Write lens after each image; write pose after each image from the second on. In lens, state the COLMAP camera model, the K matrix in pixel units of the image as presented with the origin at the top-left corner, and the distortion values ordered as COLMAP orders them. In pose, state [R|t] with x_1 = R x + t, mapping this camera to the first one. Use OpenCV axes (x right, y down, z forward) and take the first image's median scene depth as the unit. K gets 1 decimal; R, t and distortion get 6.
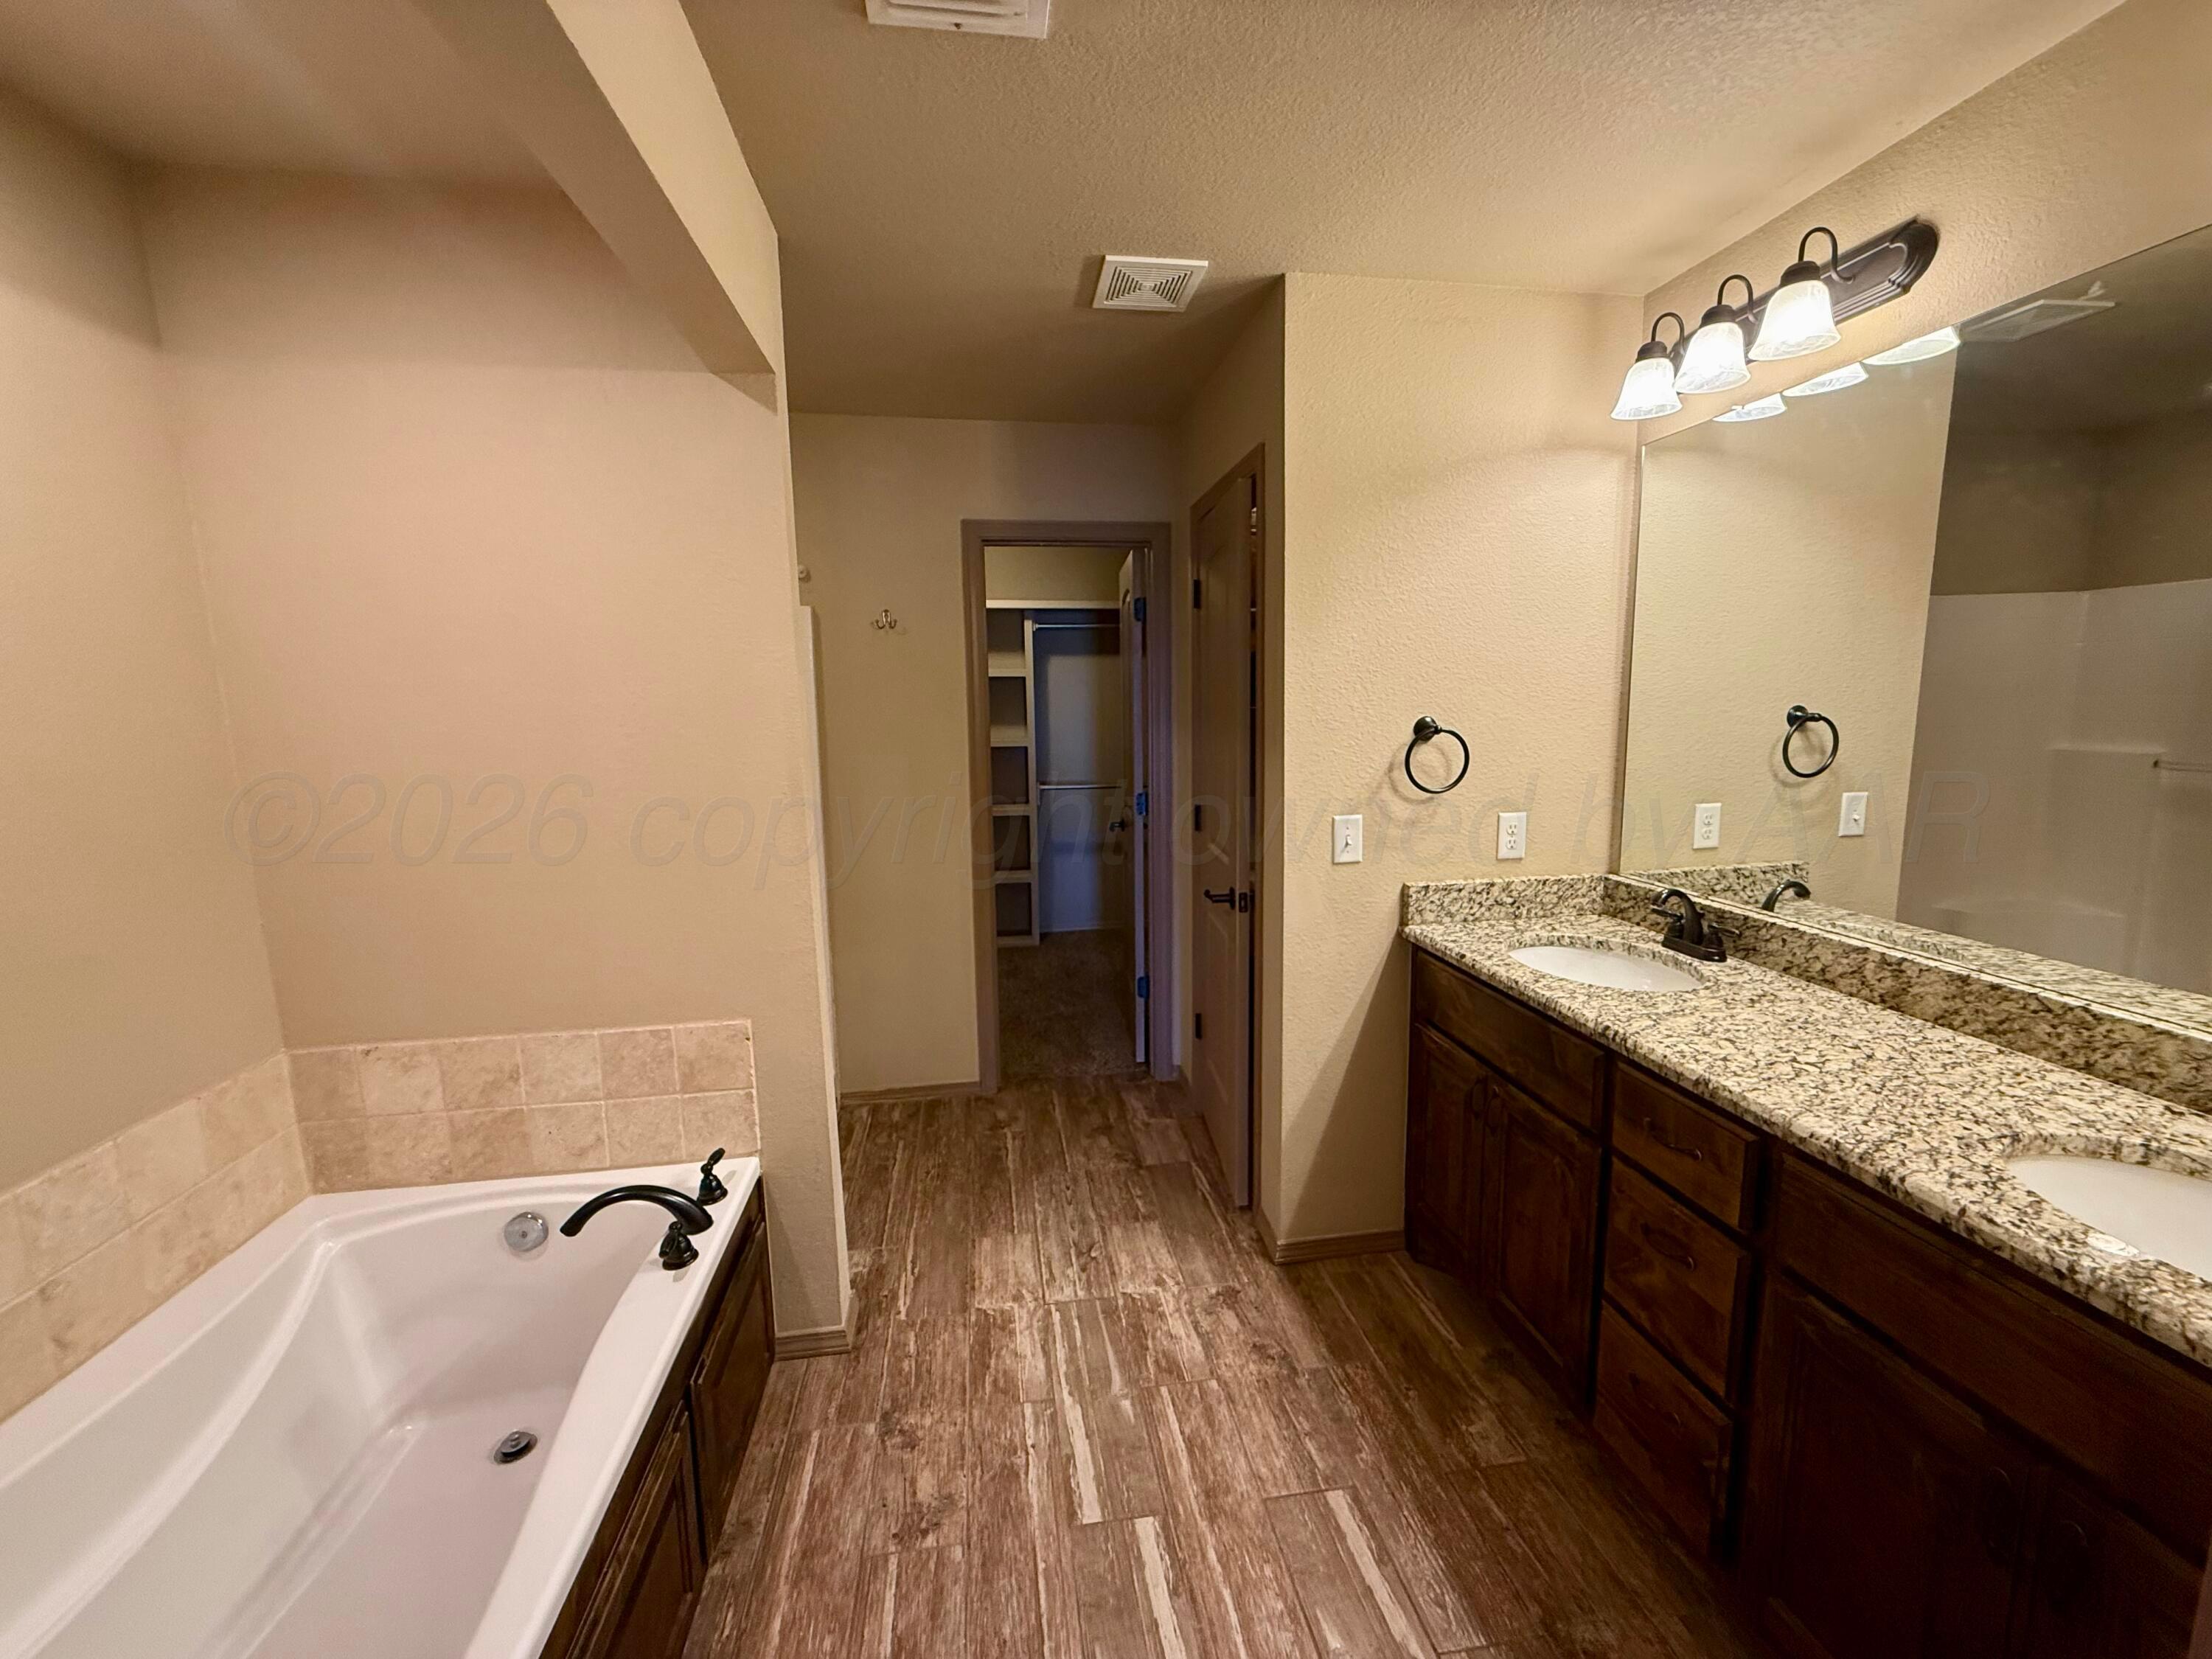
lens RADIAL K [[883.4, 0, 1105.3], [0, 883.4, 825.8], [0, 0, 1]] dist [-0.000926, 0.000518]
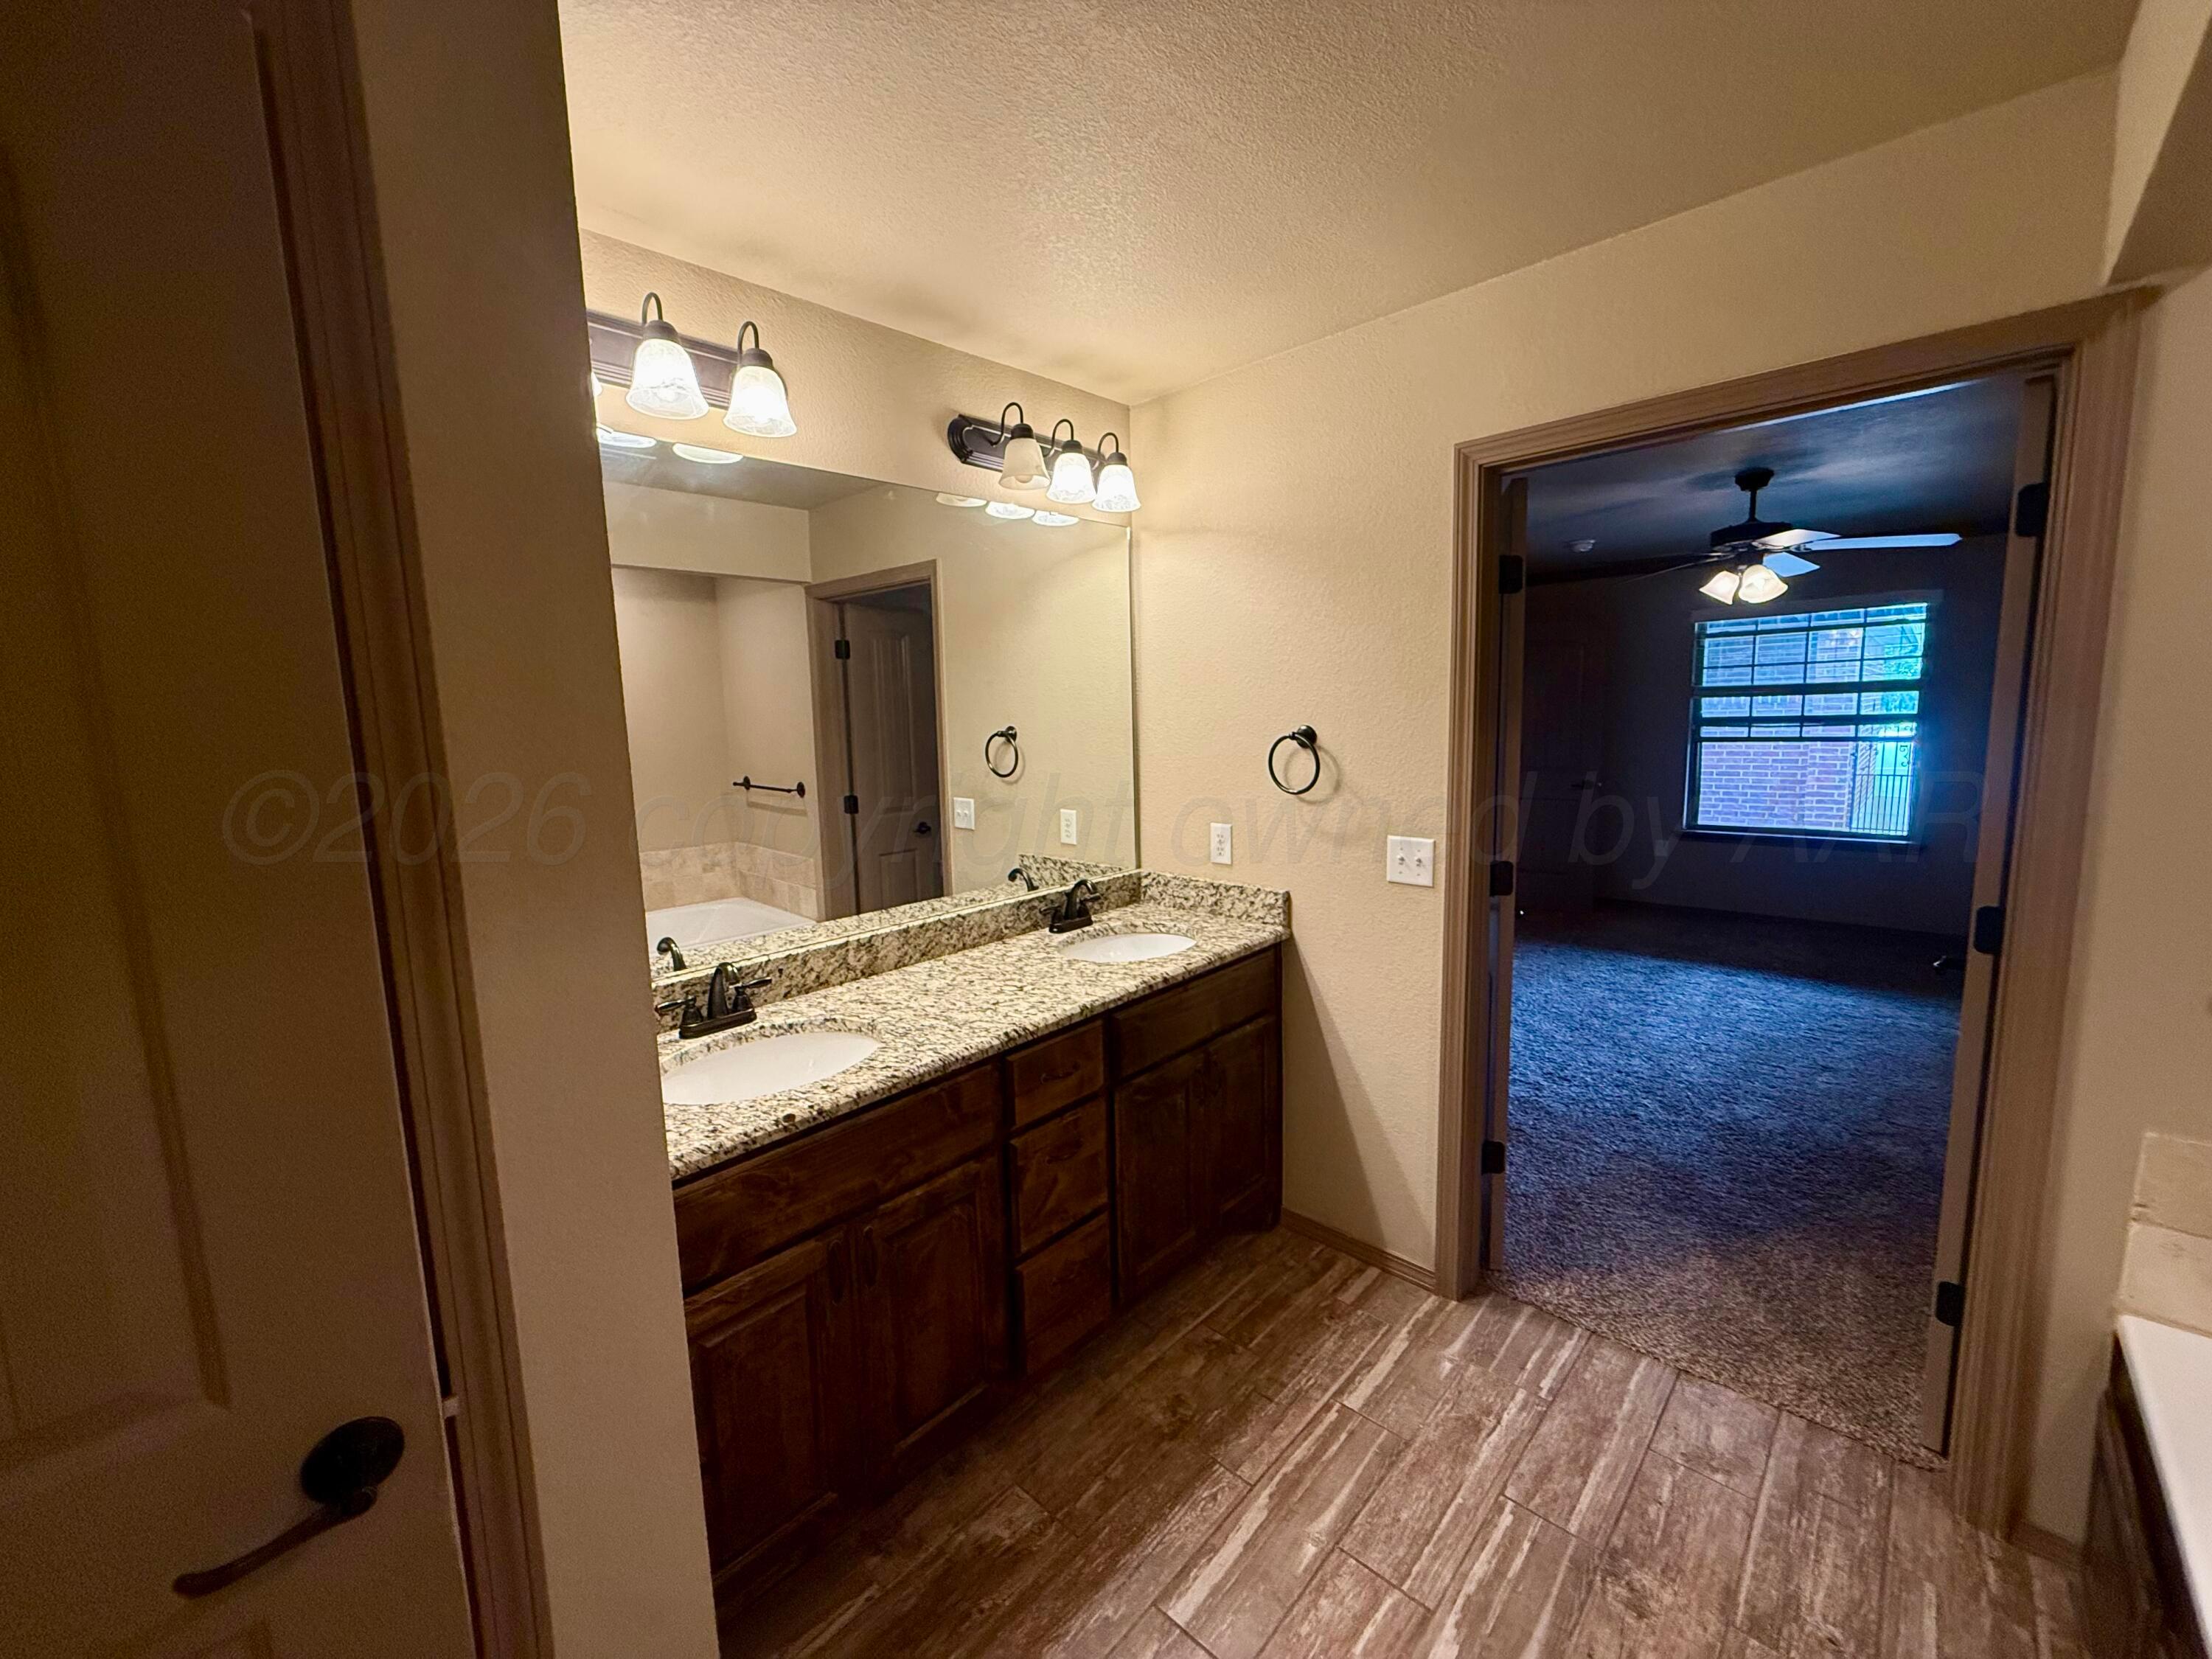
lens RADIAL K [[883.4, 0, 1106.3], [0, 883.4, 823.5], [0, 0, 1]] dist [-0.000926, 0.000518]
pose [[-0.619883, -0.065890, 0.781923, -0.375209], [0.149149, 0.968409, 0.199845, -0.237671], [-0.770389, 0.240503, -0.590473, 1.501872]]
